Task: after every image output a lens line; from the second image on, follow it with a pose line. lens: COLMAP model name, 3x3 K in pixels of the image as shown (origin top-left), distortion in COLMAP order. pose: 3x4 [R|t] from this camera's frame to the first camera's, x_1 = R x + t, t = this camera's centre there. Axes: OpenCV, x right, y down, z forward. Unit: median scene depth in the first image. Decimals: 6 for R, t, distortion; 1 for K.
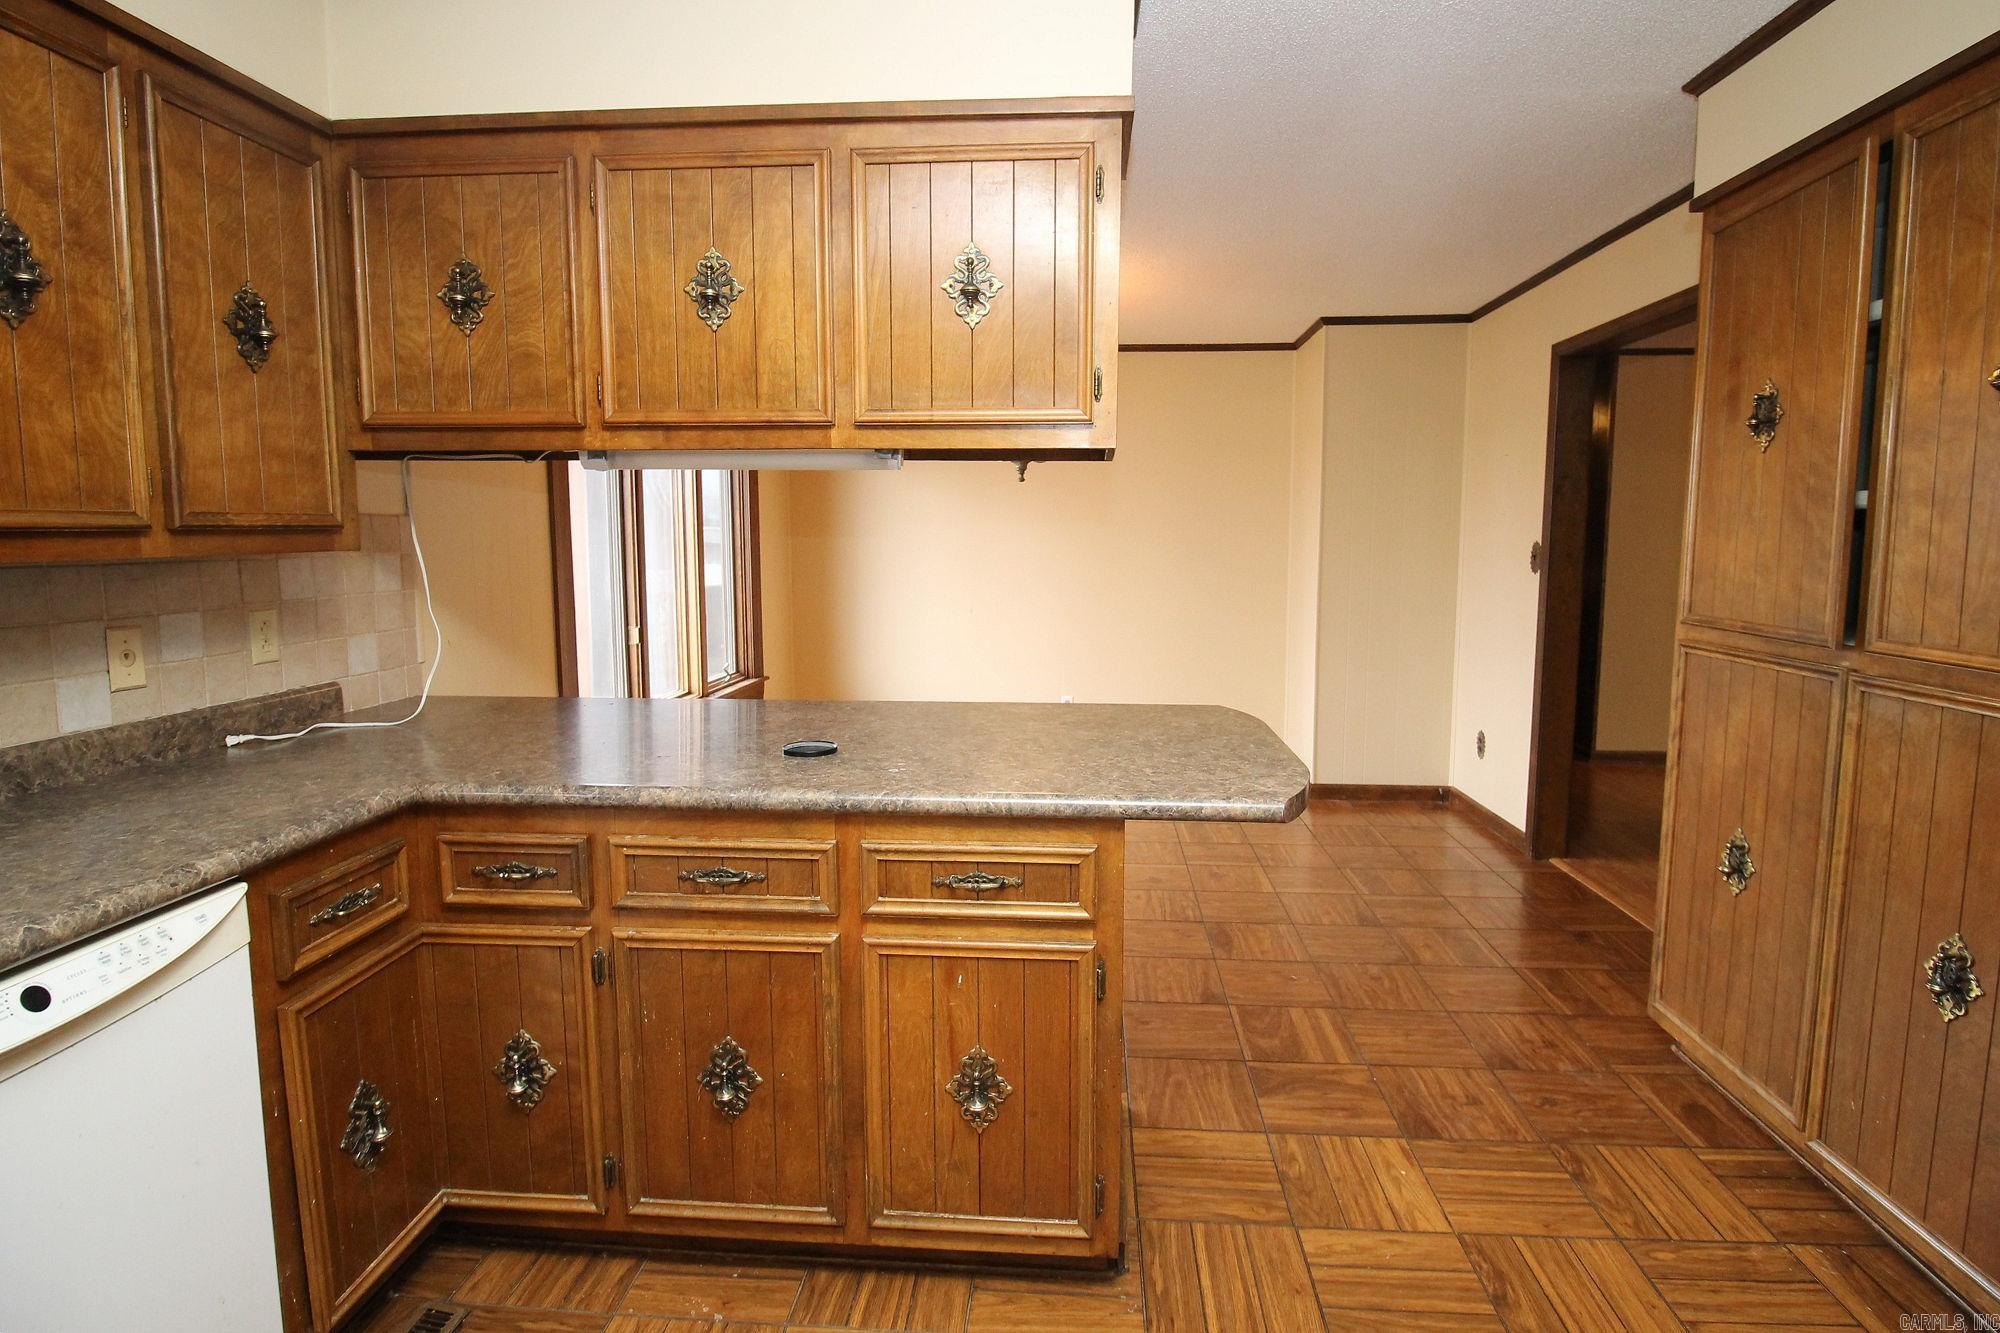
lens RADIAL K [[998.6, 0, 1002.6], [0, 998.6, 633.3], [0, 0, 1]] dist [0.001900, -0.009157]
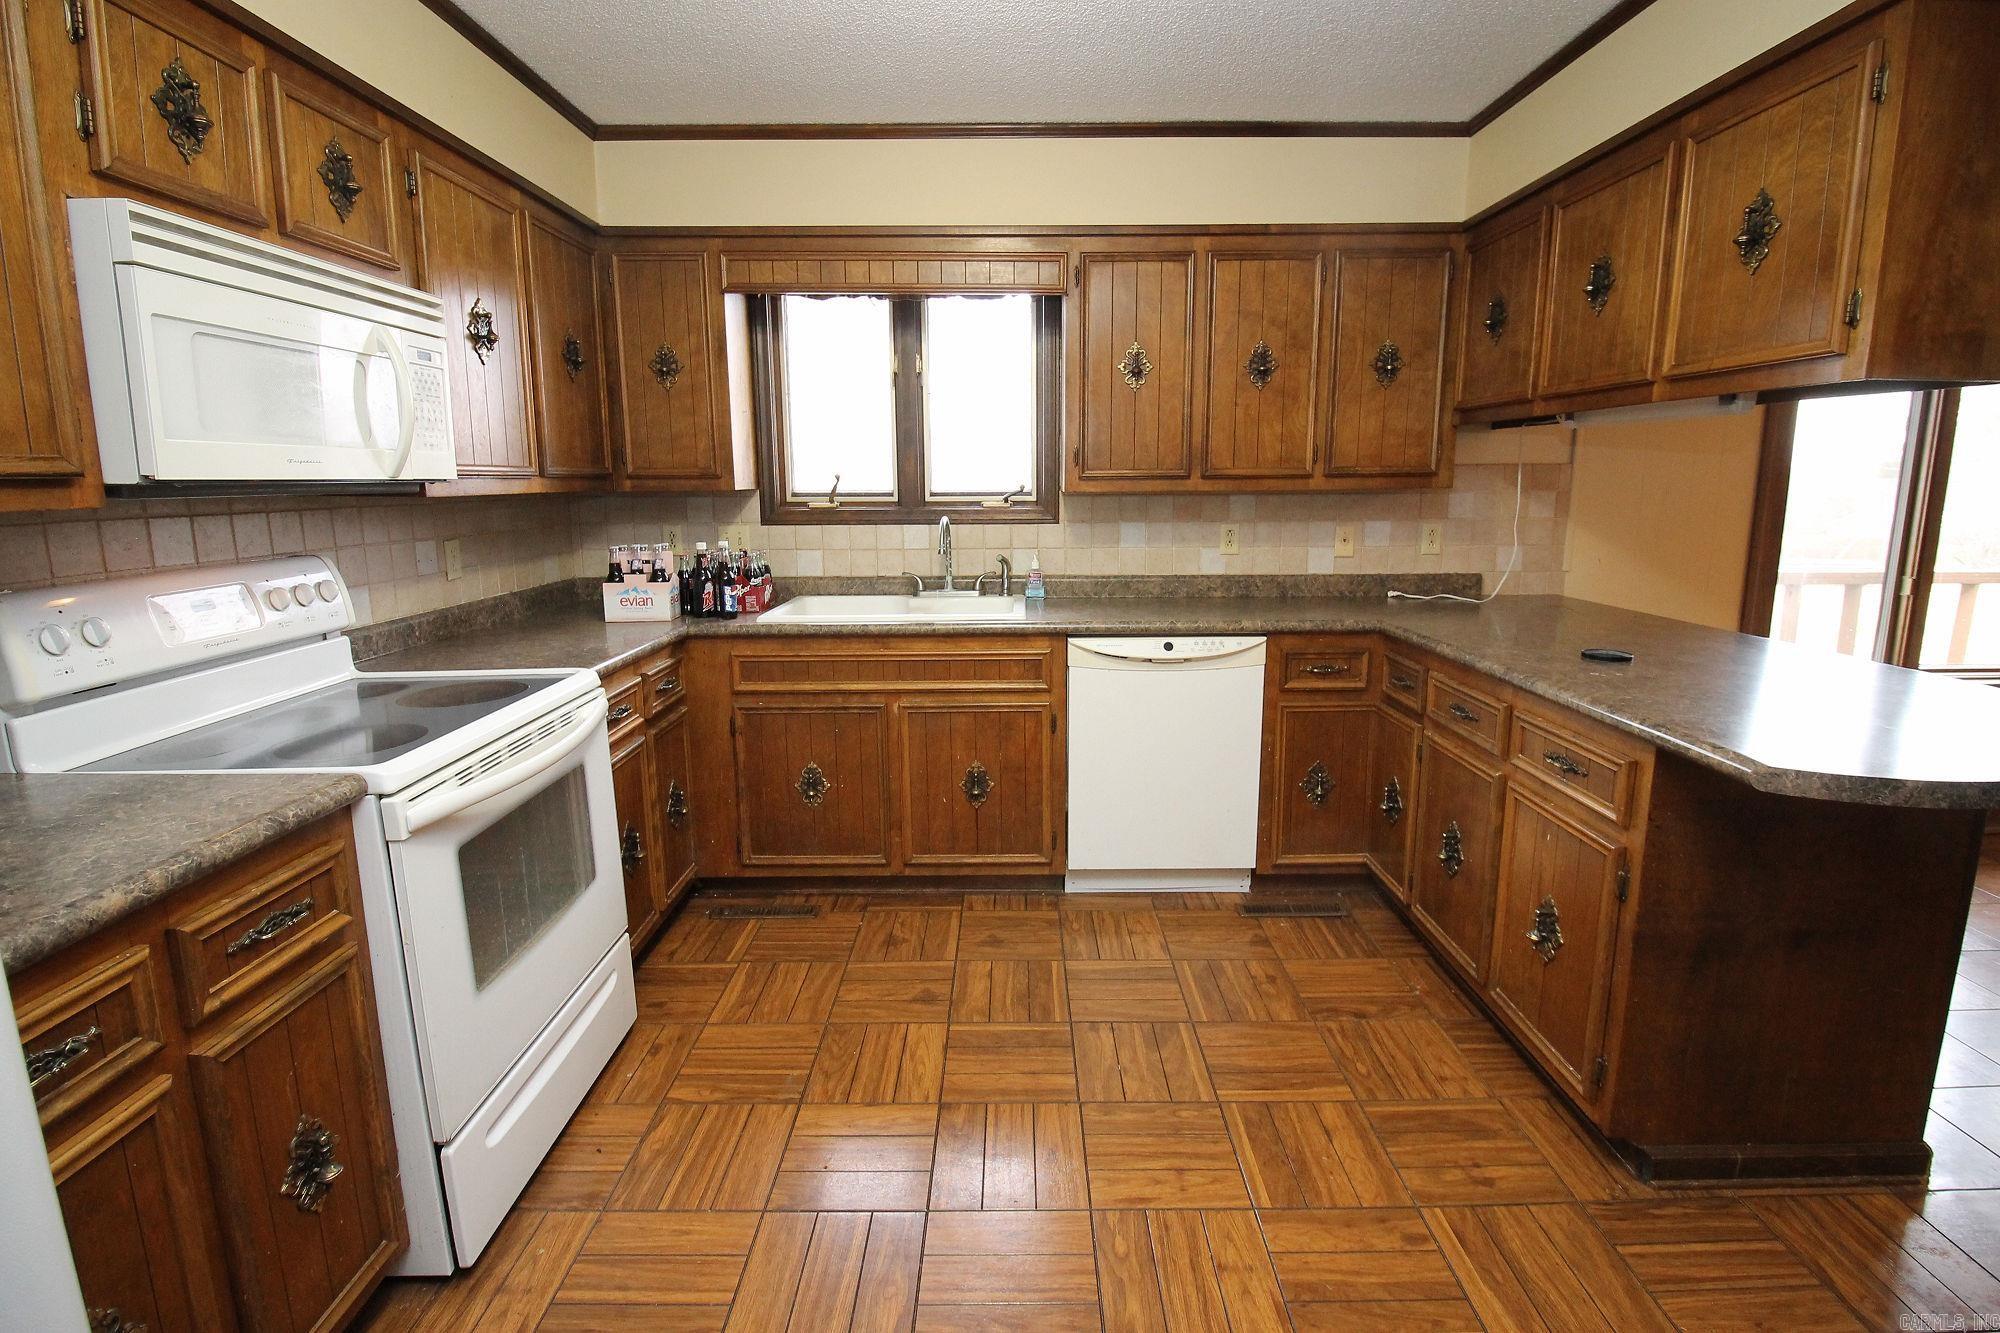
lens RADIAL K [[968.5, 0, 1006.4], [0, 968.5, 633.1], [0, 0, 1]] dist [0.000918, -0.013316]
pose [[0.060529, 0.155100, -0.986043, 0.954910], [-0.093403, 0.984400, 0.149108, -0.018150], [0.993787, 0.083074, 0.074071, 0.196561]]
